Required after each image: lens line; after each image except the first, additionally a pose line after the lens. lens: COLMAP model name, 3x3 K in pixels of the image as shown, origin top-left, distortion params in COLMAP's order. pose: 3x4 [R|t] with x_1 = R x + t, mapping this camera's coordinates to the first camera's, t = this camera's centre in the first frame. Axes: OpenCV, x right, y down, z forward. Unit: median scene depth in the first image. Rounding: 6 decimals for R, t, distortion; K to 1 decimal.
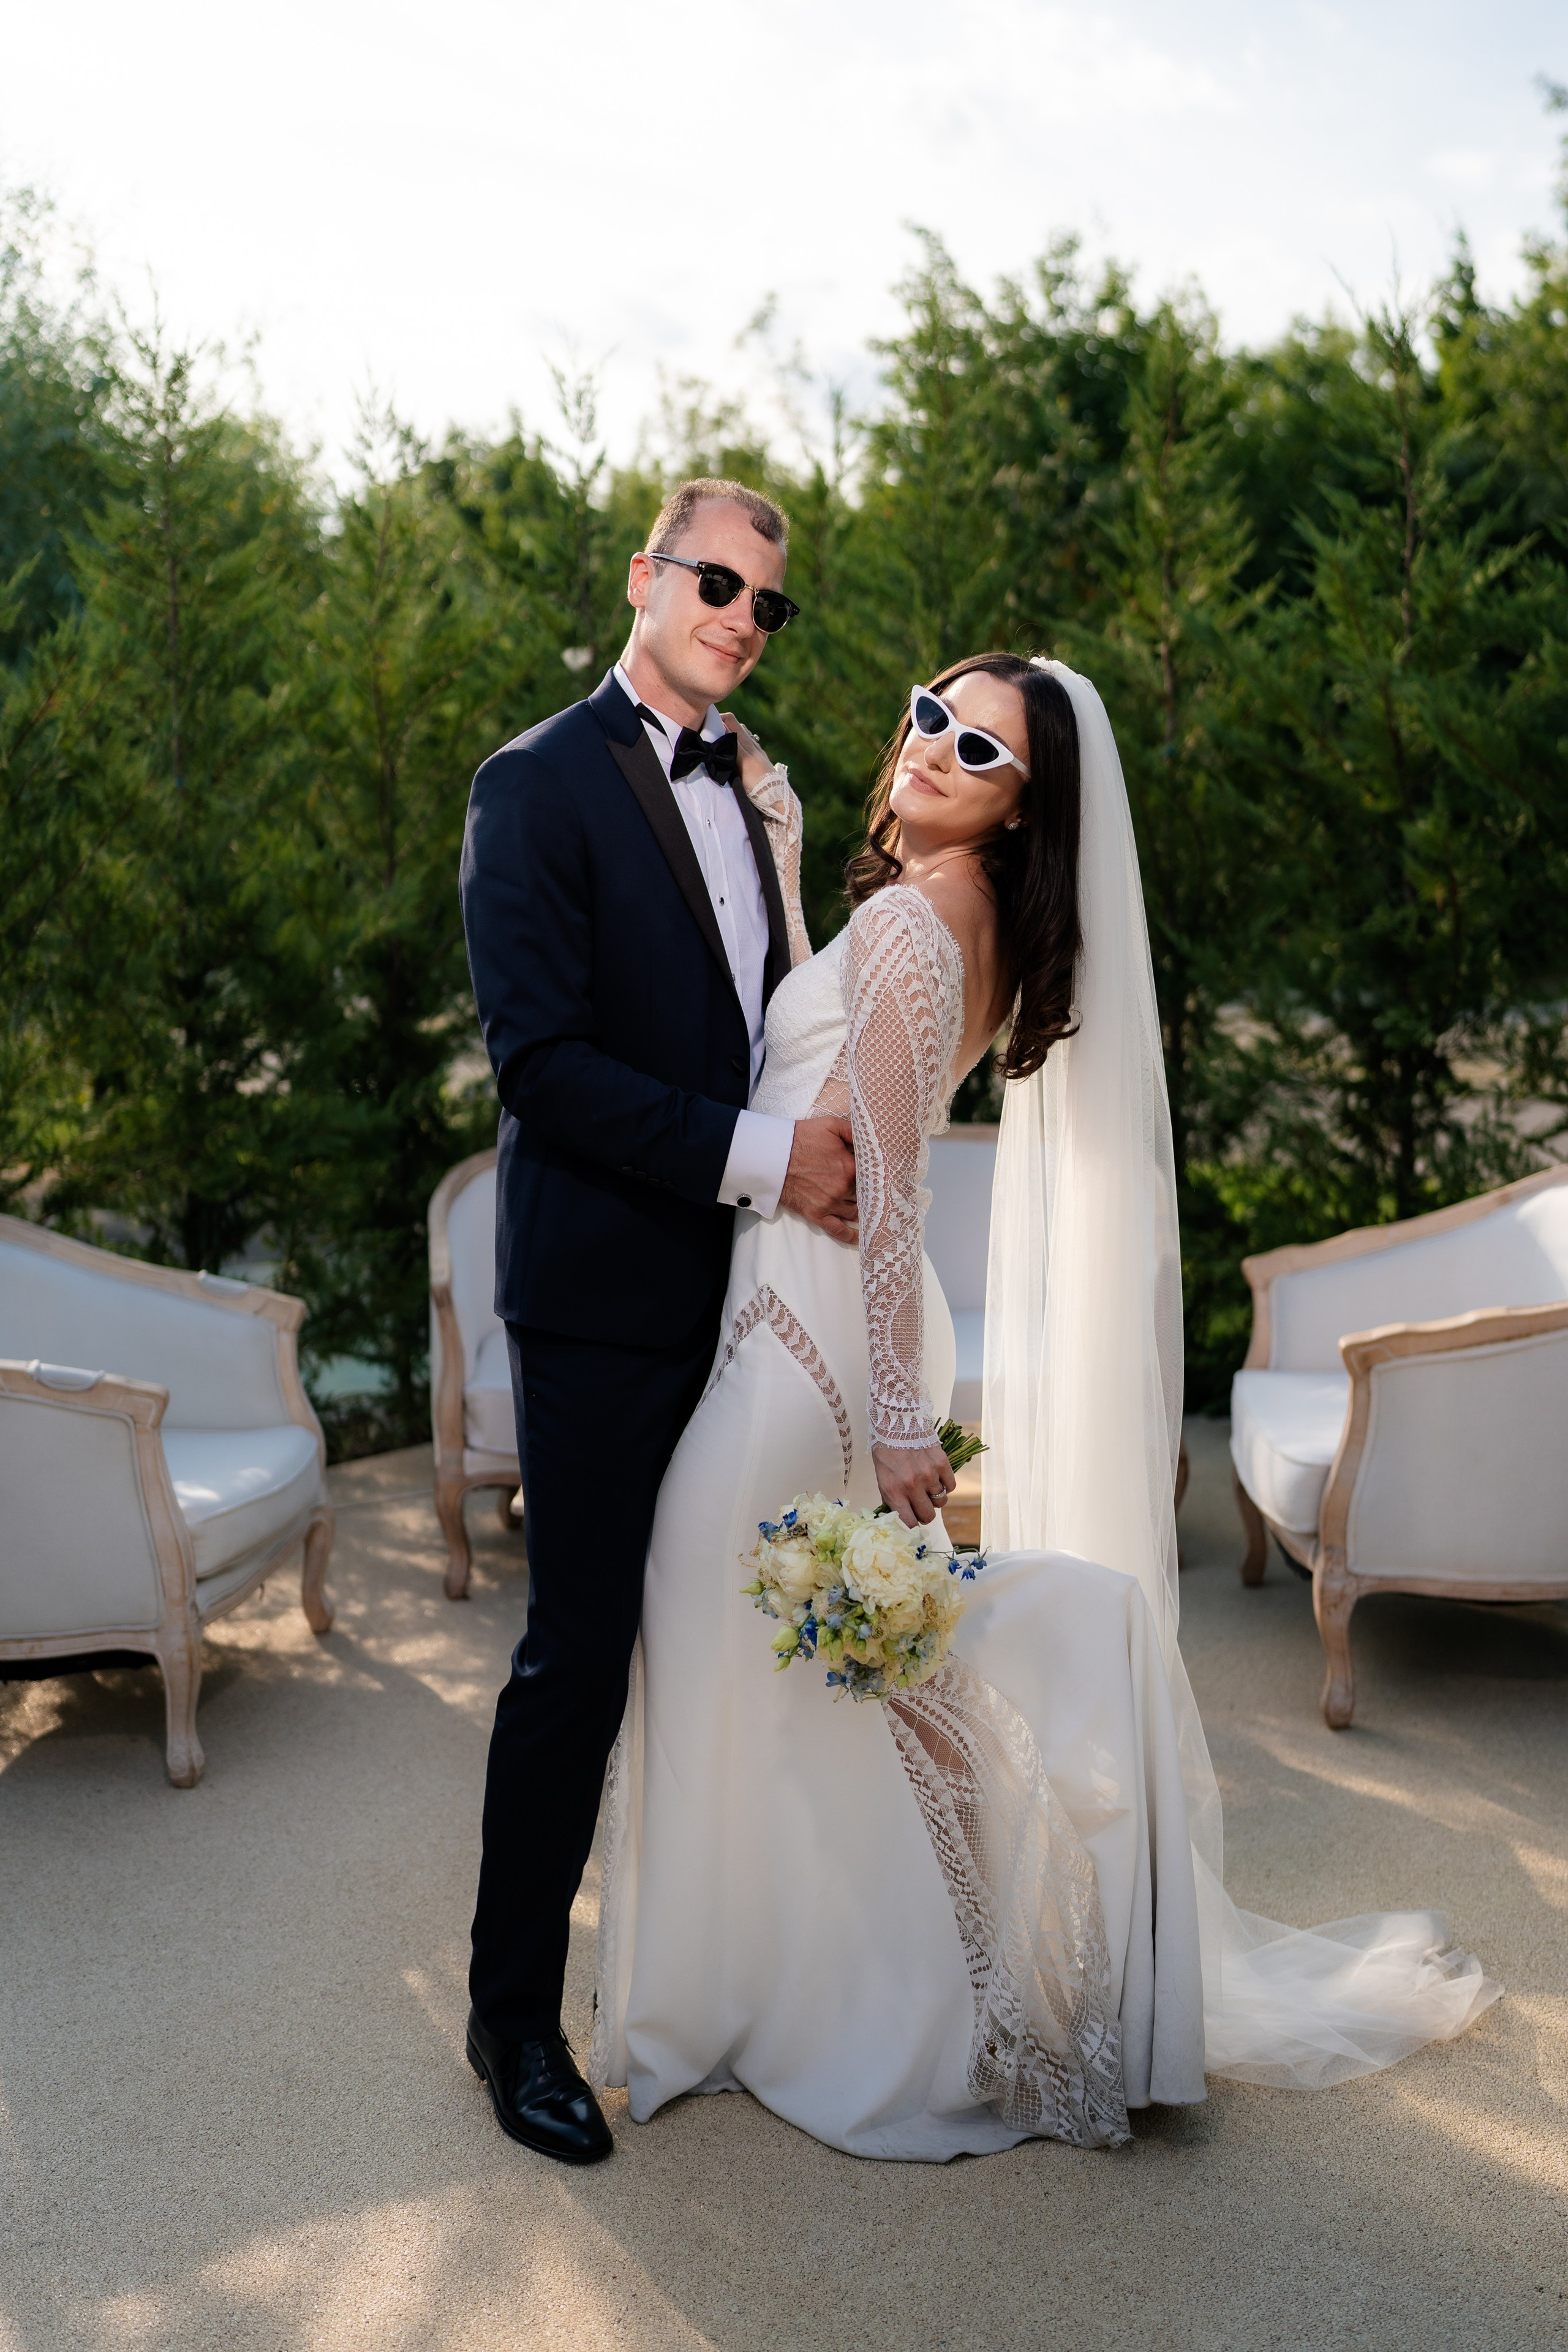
lens RADIAL K [[2520.8, 0, 784.0], [0, 2520.8, 1176.0], [0, 0, 1]] dist [-0.004058, -0.018373]
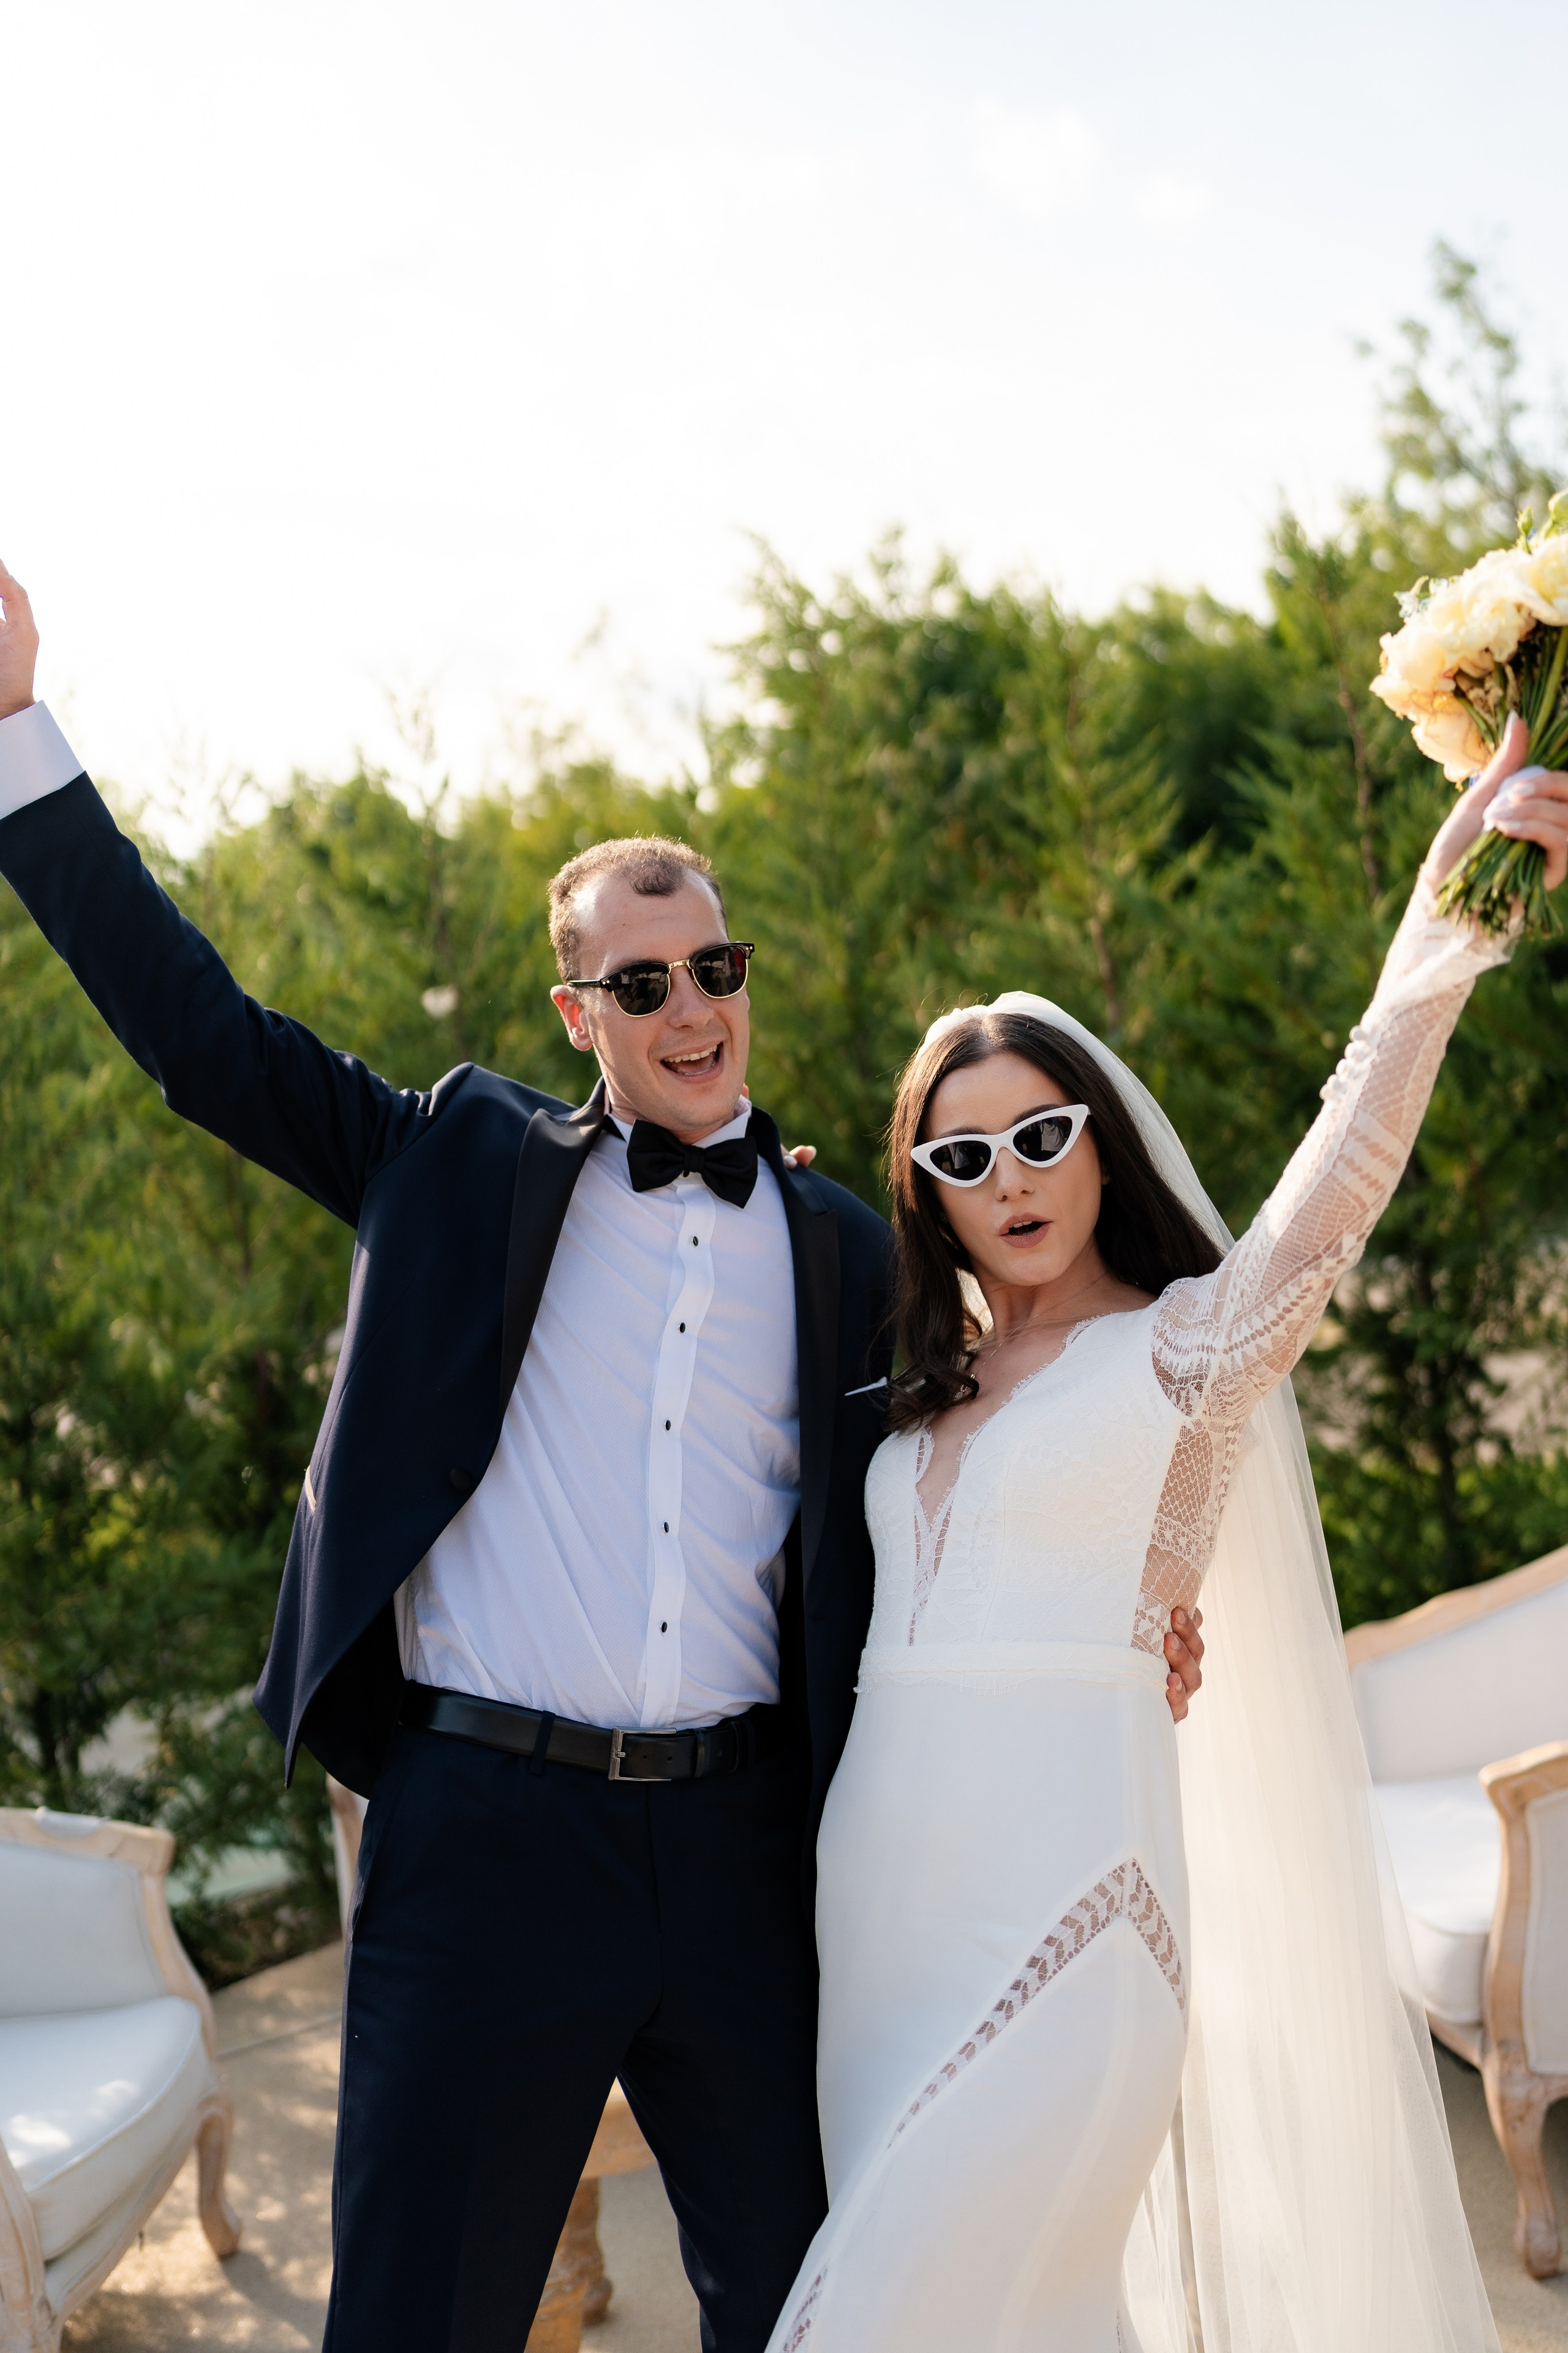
lens RADIAL K [[2437.3, 0, 784.0], [0, 2437.3, 1176.5], [0, 0, 1]] dist [-0.004996, -0.026124]
pose [[0.993582, -0.102041, 0.048813, -0.010486], [0.106753, 0.988580, -0.106367, -0.043883], [-0.037402, 0.110895, 0.993128, 0.163055]]
